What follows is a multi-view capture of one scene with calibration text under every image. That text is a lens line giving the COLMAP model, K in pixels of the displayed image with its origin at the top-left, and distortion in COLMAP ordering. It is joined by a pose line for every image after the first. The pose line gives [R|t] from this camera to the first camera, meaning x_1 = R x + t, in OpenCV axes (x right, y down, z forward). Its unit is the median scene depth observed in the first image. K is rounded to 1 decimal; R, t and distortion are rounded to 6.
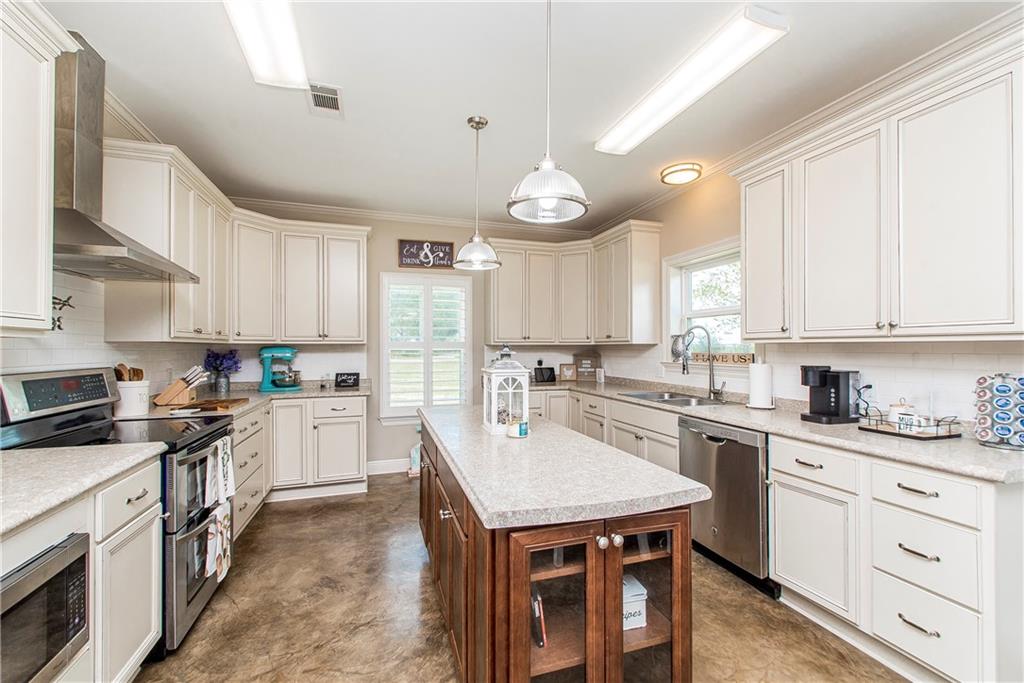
lens RADIAL K [[417.7, 0, 508.0], [0, 417.7, 349.6], [0, 0, 1]] dist [0.011008, -0.003874]
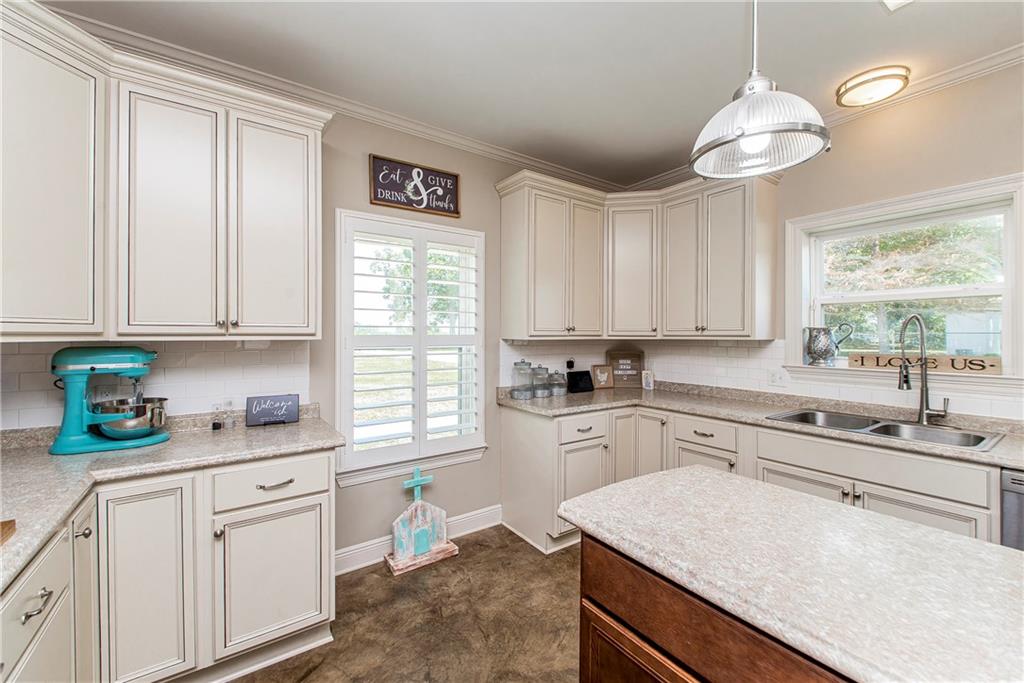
lens RADIAL K [[417.7, 0, 522.0], [0, 417.7, 335.5], [0, 0, 1]] dist [0.011008, -0.003874]
pose [[0.951853, 0.001451, 0.306553, -0.264462], [-0.000145, 0.999991, -0.004284, -0.017060], [-0.306556, 0.004033, 0.951844, 0.438105]]
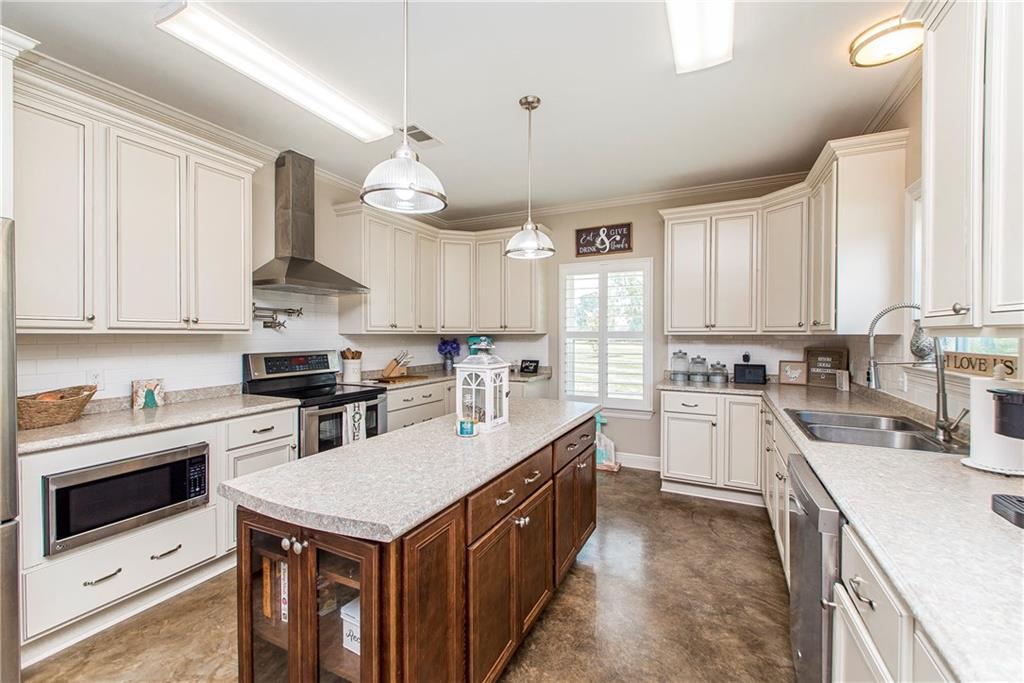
lens RADIAL K [[417.7, 0, 514.3], [0, 417.7, 342.1], [0, 0, 1]] dist [0.011008, -0.003874]
pose [[0.727179, 0.015027, -0.686284, 0.360604], [-0.004488, 0.999843, 0.017138, -0.010728], [0.686434, -0.009382, 0.727132, 0.180436]]
